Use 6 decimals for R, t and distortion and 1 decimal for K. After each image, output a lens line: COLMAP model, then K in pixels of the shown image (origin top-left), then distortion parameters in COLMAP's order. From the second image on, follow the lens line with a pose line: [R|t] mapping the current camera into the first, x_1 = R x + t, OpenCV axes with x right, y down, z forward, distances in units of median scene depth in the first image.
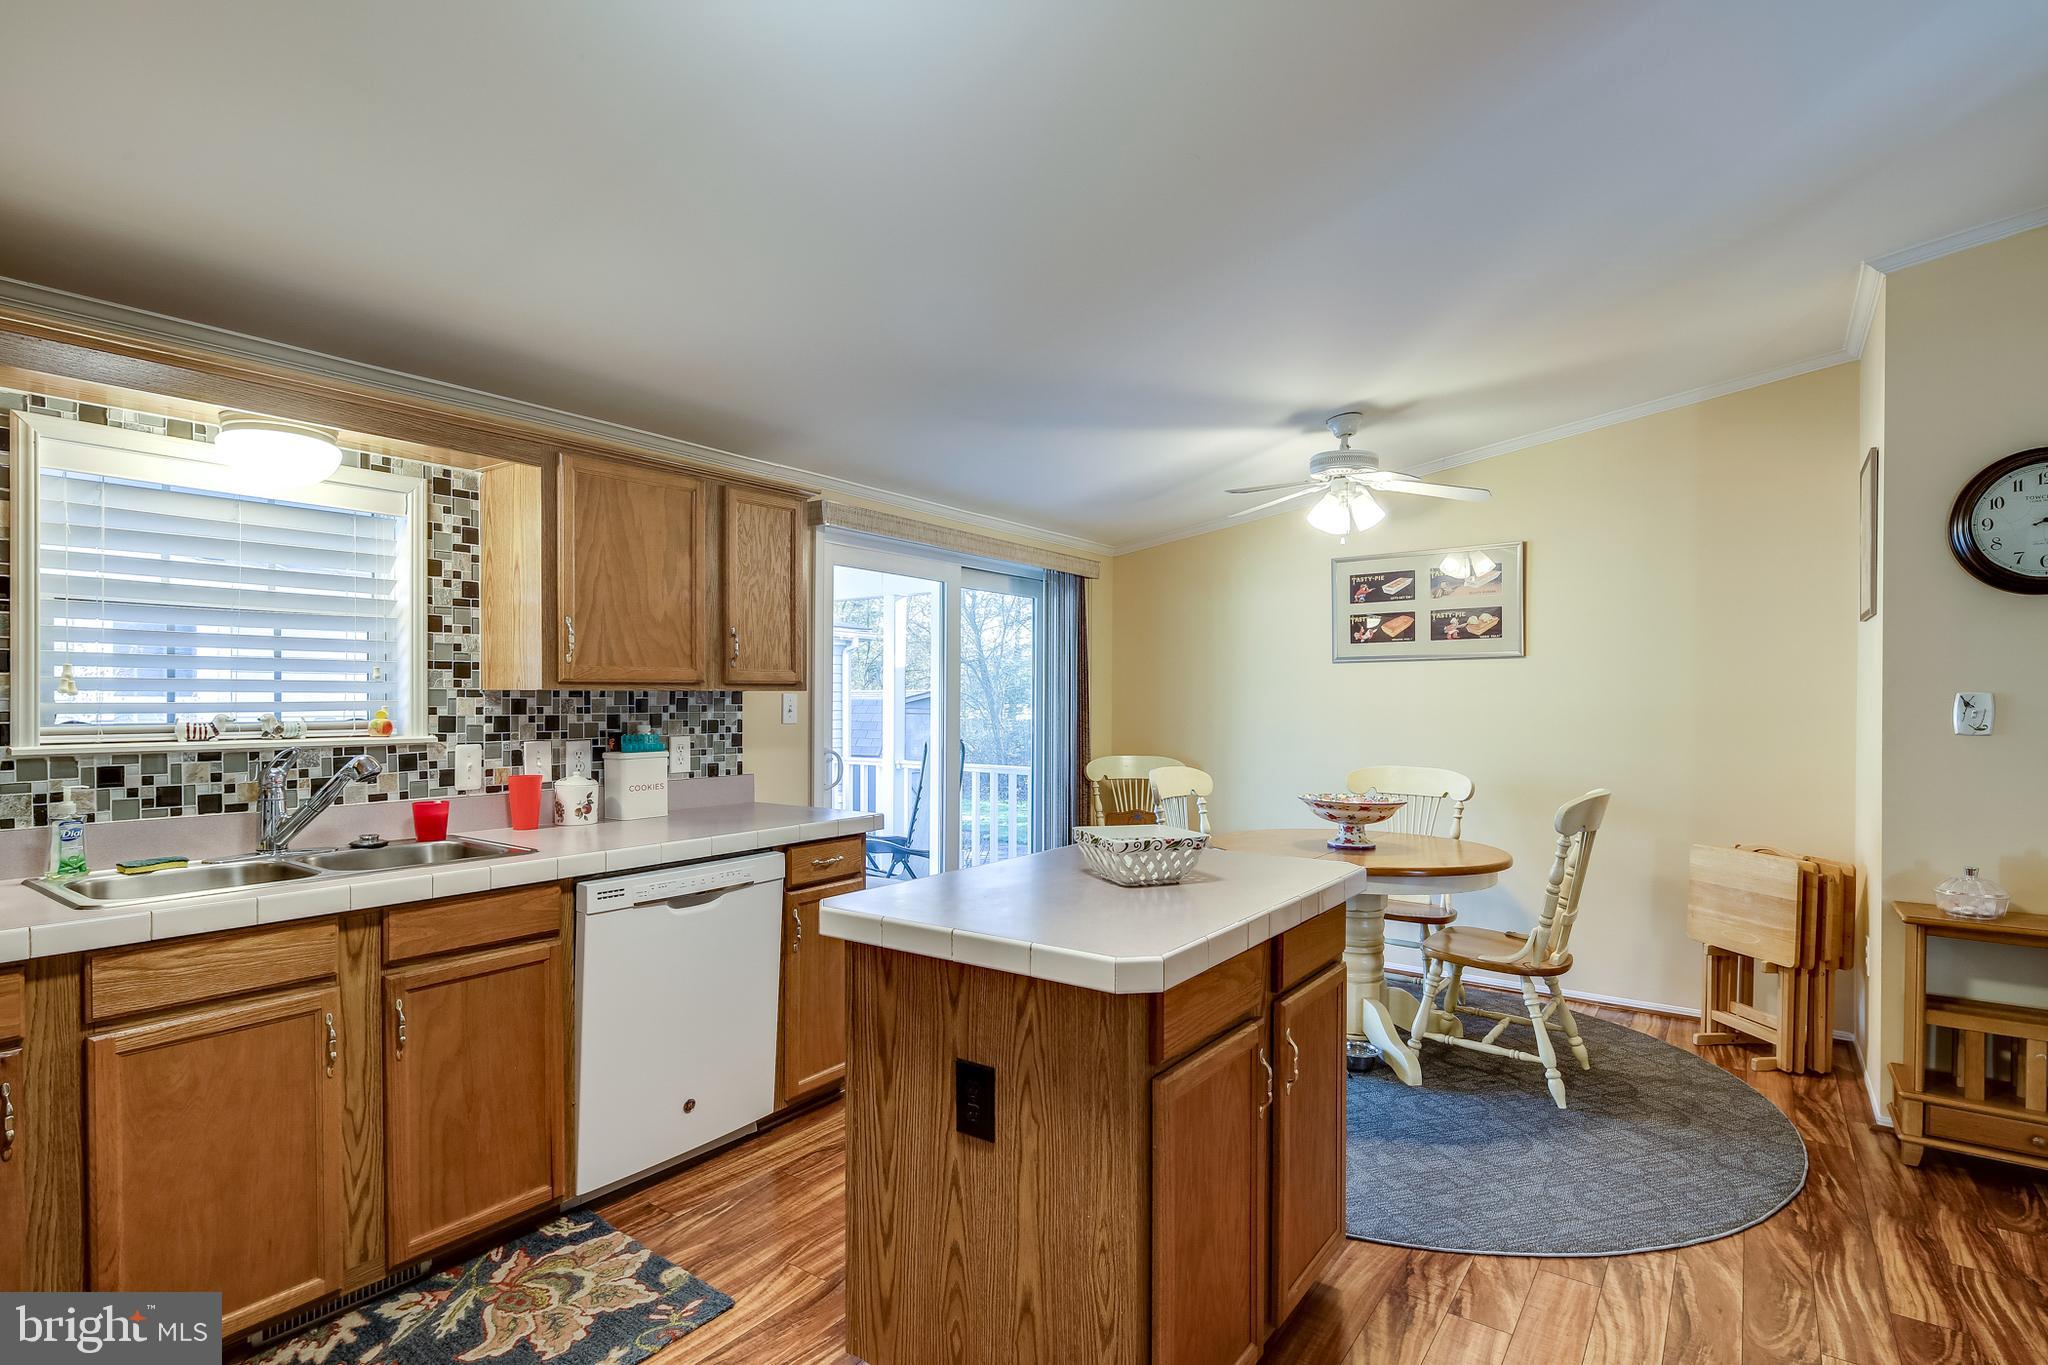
lens RADIAL K [[1003.8, 0, 1036.8], [0, 1003.8, 696.1], [0, 0, 1]] dist [0.005468, -0.003950]
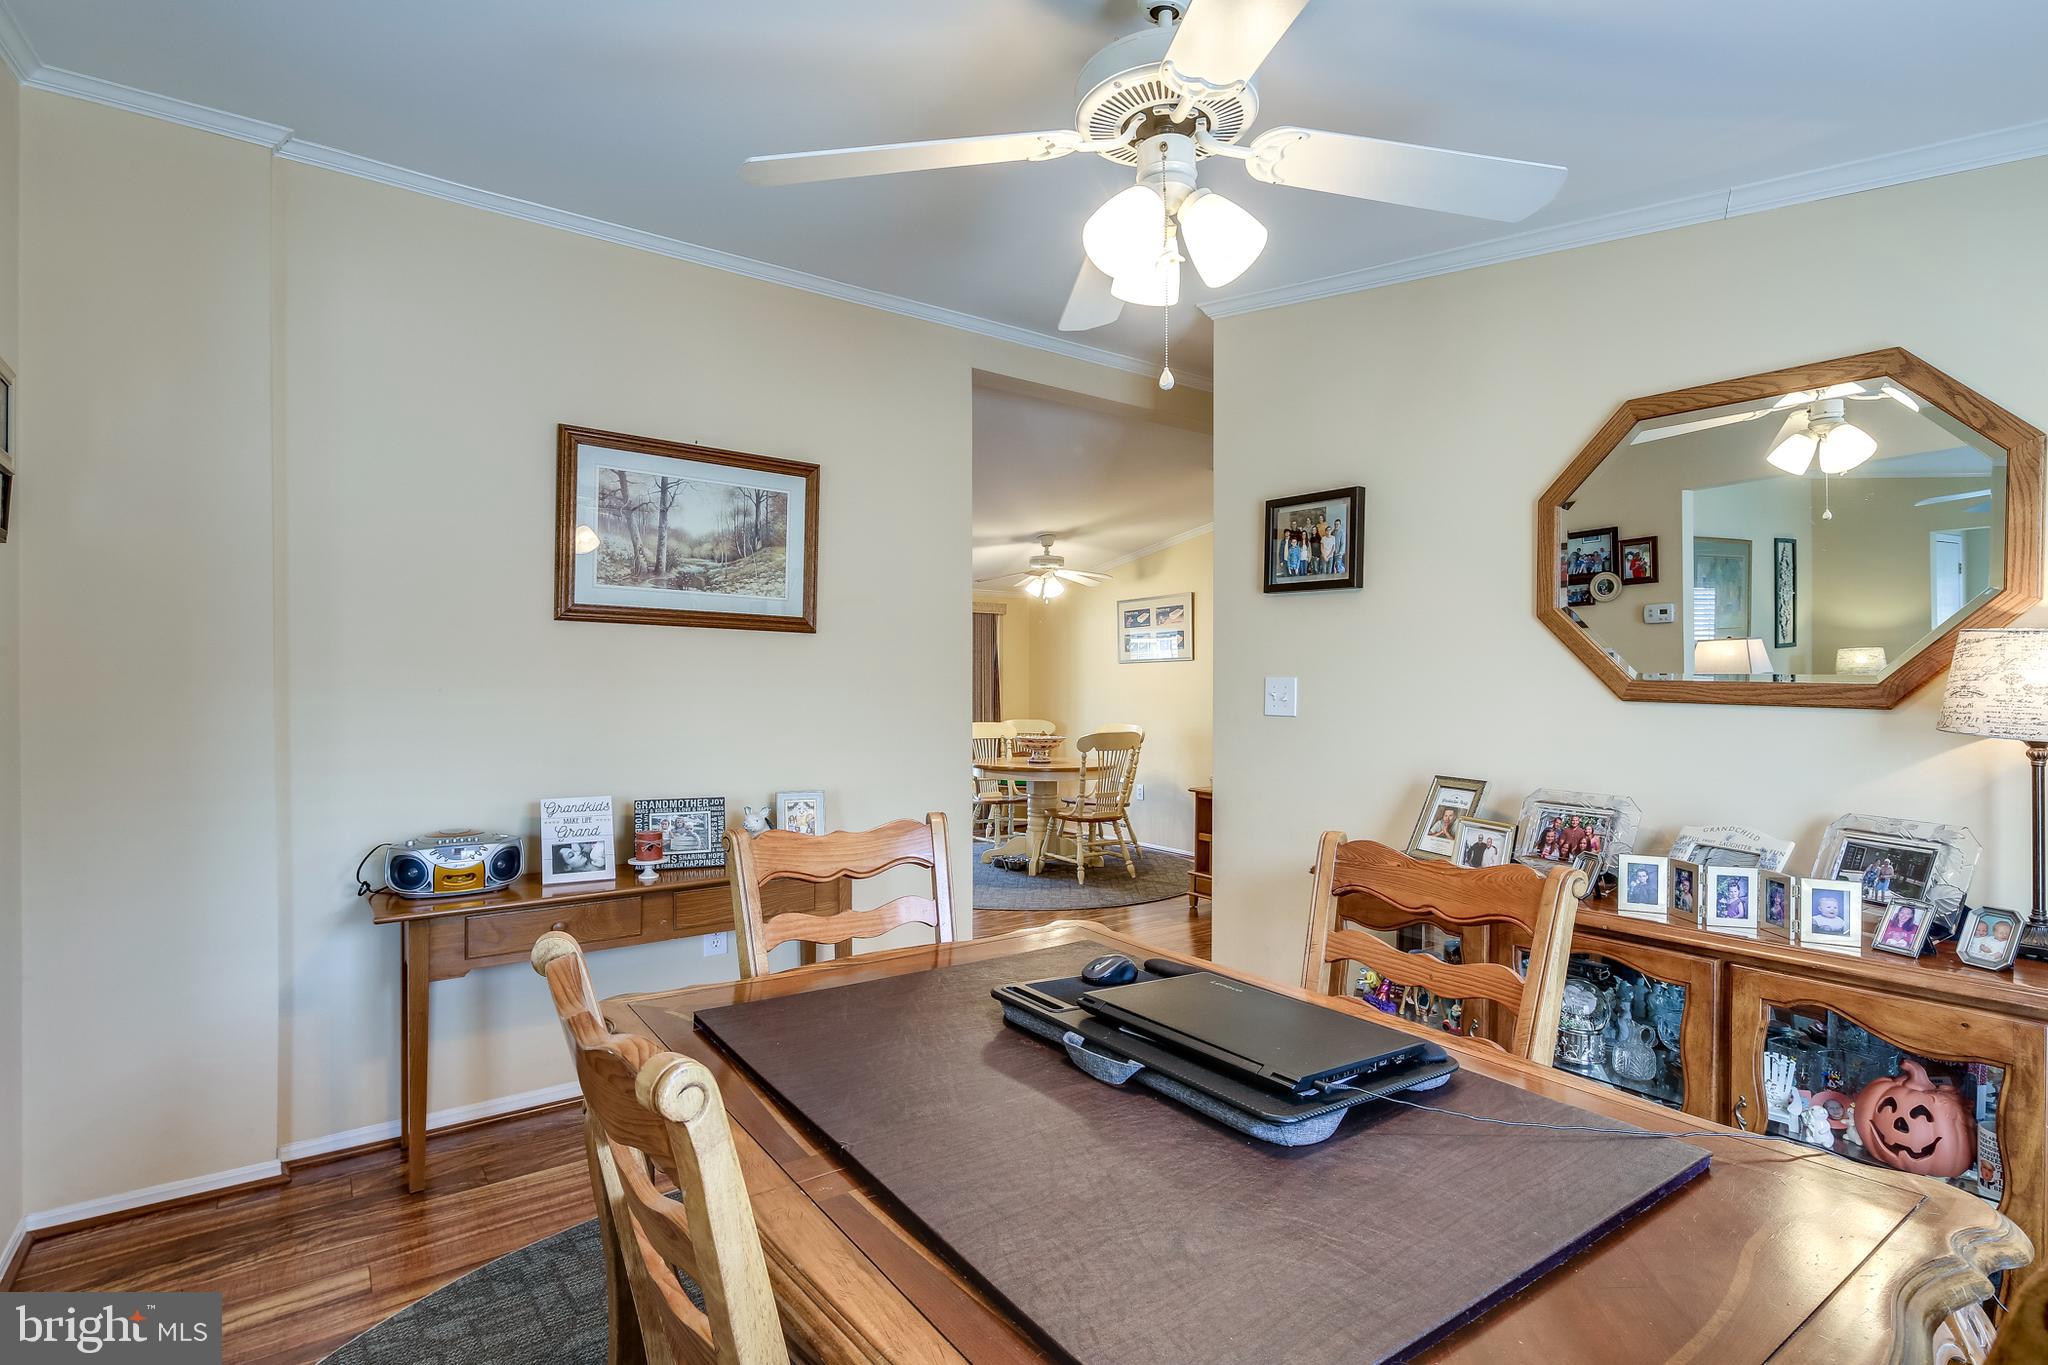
lens RADIAL K [[1003.8, 0, 1043.5], [0, 1003.8, 678.4], [0, 0, 1]] dist [0.005468, -0.003950]
pose [[0.951655, -0.007899, -0.307067, 0.912188], [0.006550, 0.999964, -0.005426, -0.000144], [0.307099, 0.003153, 0.951672, -0.829301]]
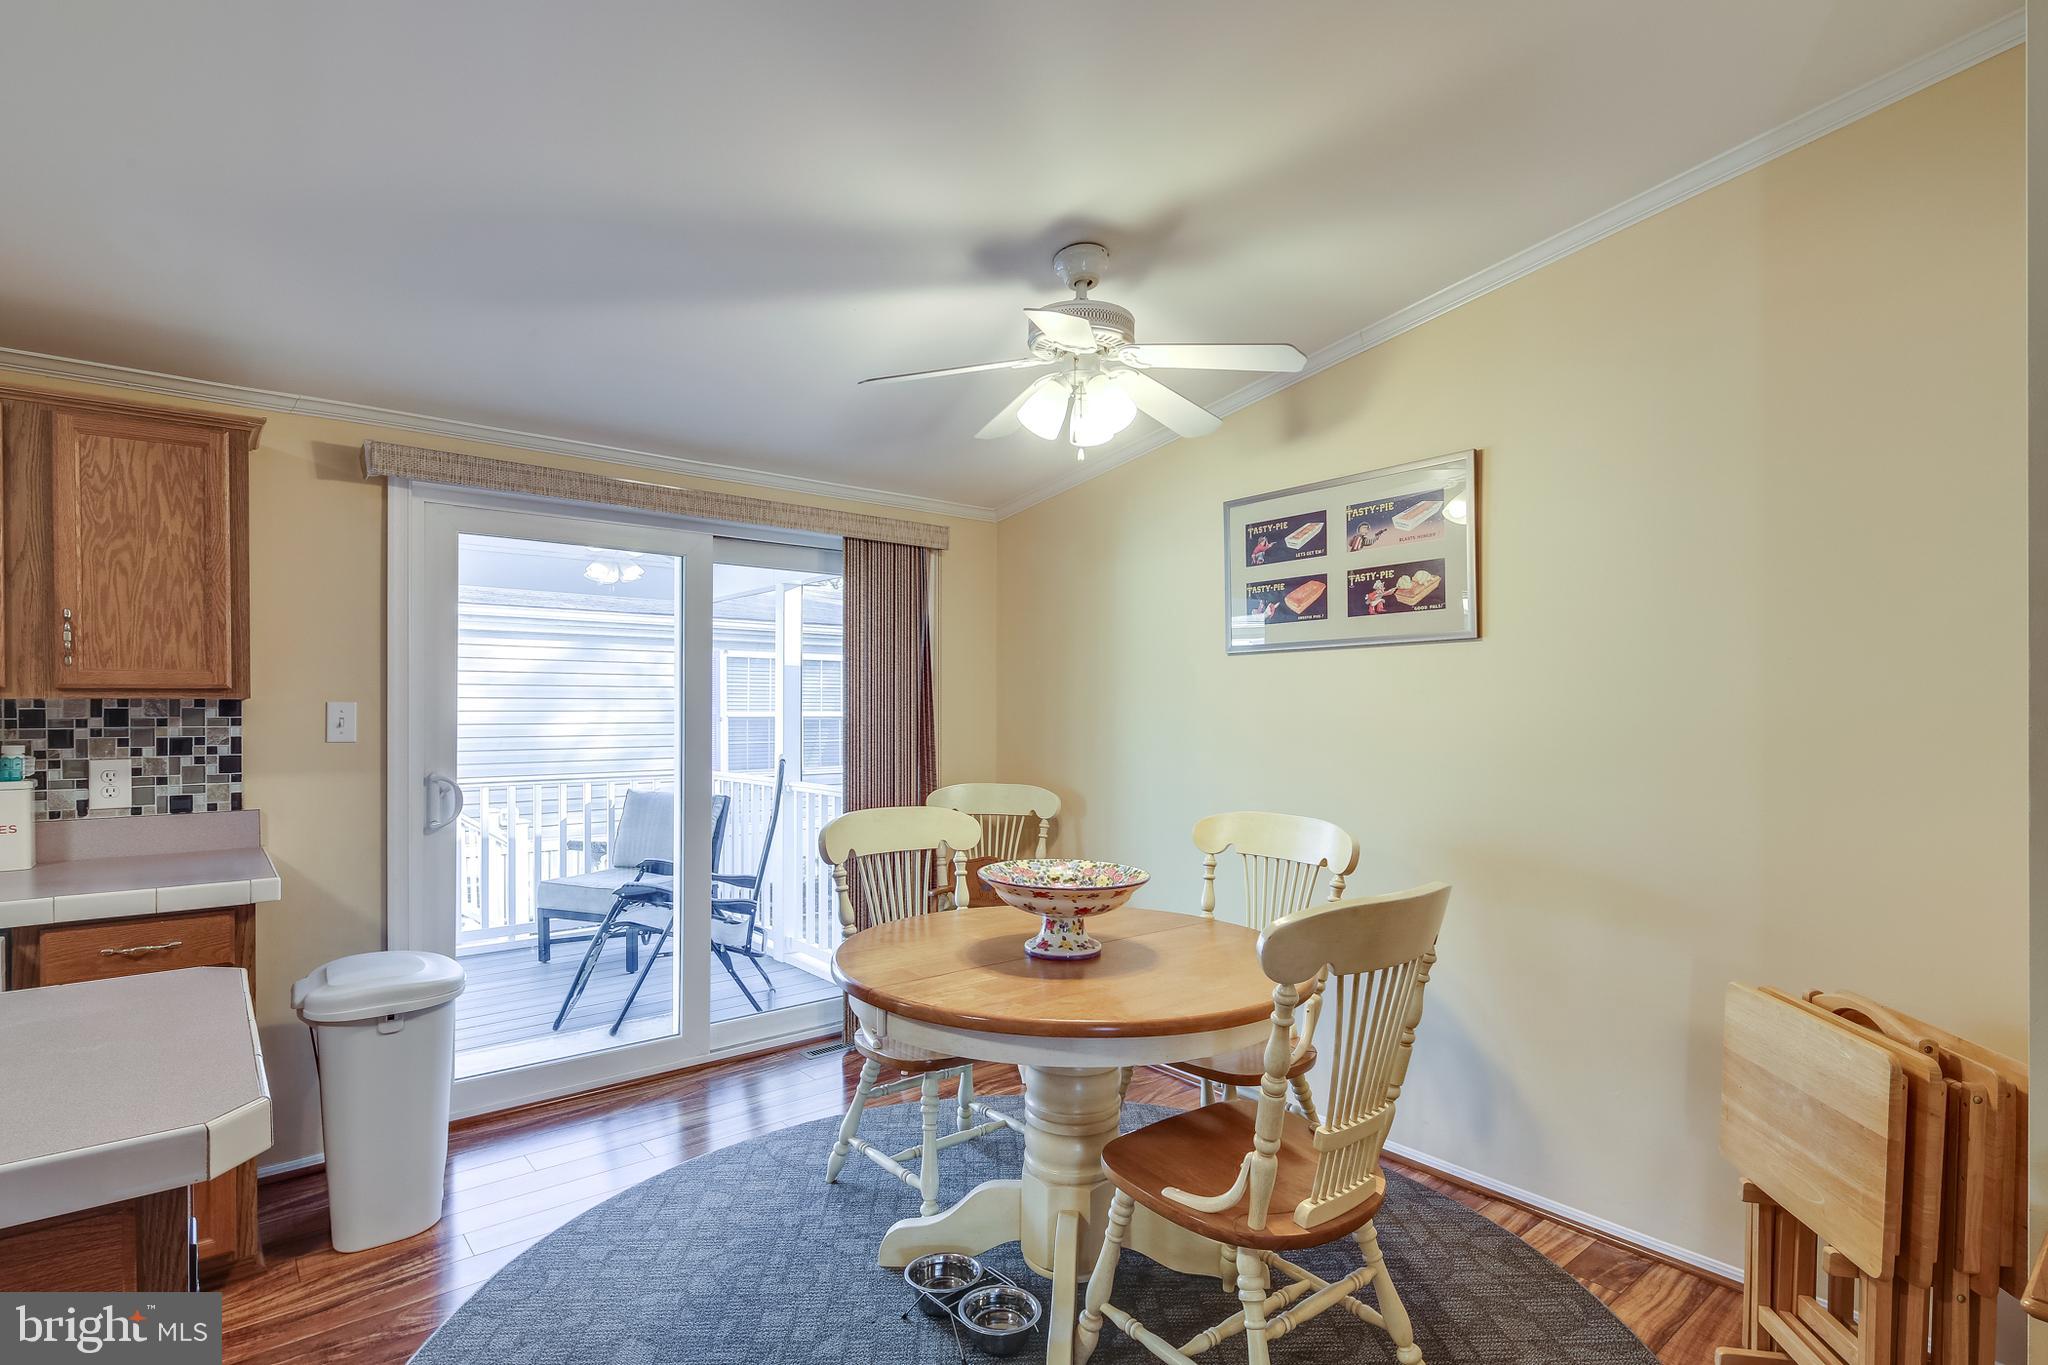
lens RADIAL K [[1003.8, 0, 1029.6], [0, 1003.8, 700.8], [0, 0, 1]] dist [0.005468, -0.003950]
pose [[0.966467, -0.002017, -0.256782, 0.451278], [0.001539, 0.999997, -0.002061, -0.001103], [0.256785, 0.001596, 0.966467, 0.408122]]
